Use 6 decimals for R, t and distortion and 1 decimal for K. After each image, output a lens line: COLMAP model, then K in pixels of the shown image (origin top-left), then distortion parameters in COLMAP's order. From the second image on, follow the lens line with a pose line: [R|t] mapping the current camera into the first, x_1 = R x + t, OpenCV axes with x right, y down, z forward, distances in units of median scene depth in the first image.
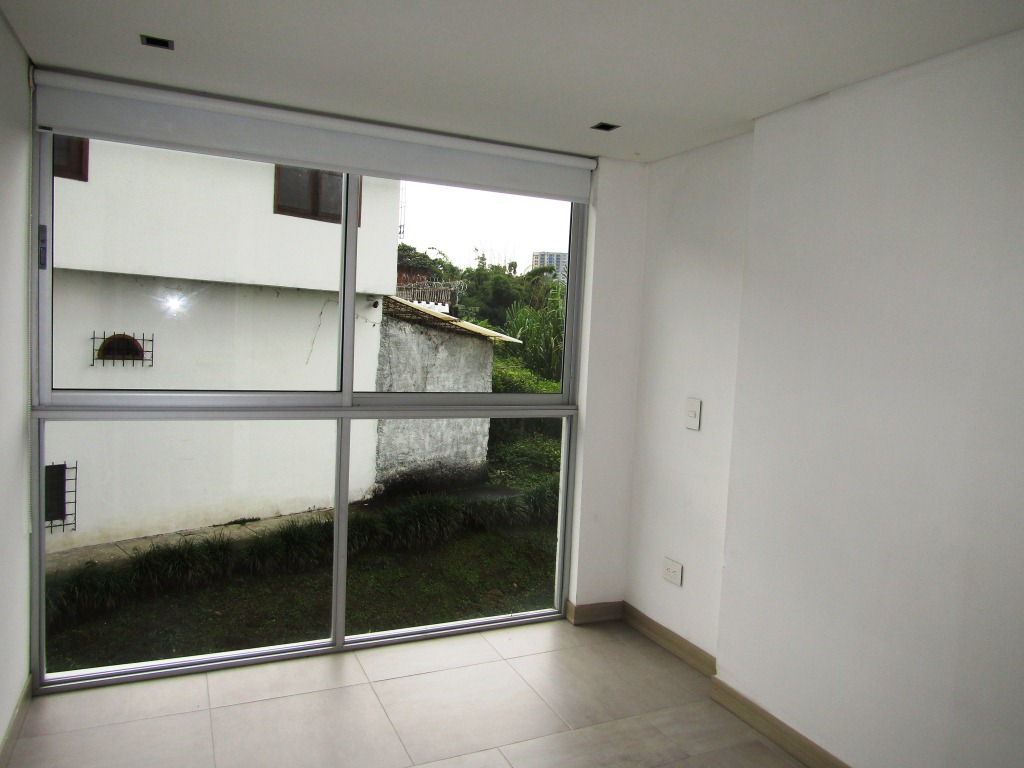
lens RADIAL K [[722.0, 0, 512.2], [0, 722.0, 381.2], [0, 0, 1]] dist [-0.022490, 0.007070]
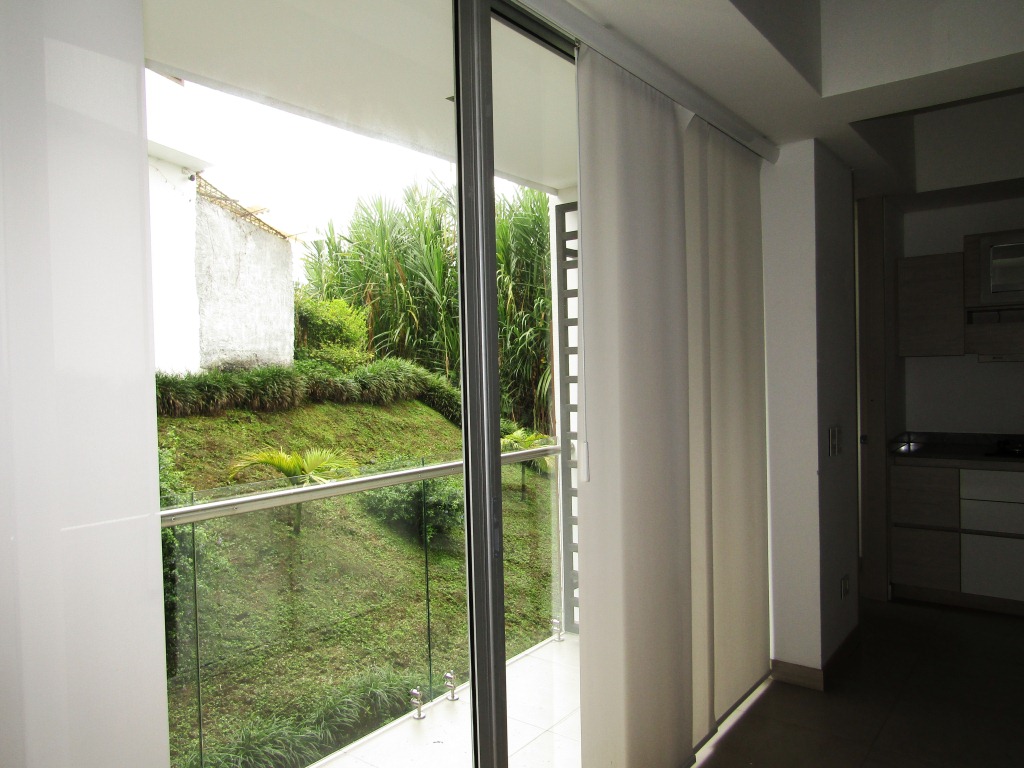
lens RADIAL K [[722.0, 0, 517.1], [0, 722.0, 383.0], [0, 0, 1]] dist [-0.022490, 0.007070]
pose [[0.886510, -0.076029, 0.456420, -0.276512], [0.096633, 0.995078, -0.021934, 0.242171], [-0.452506, 0.063550, 0.889494, -0.036931]]
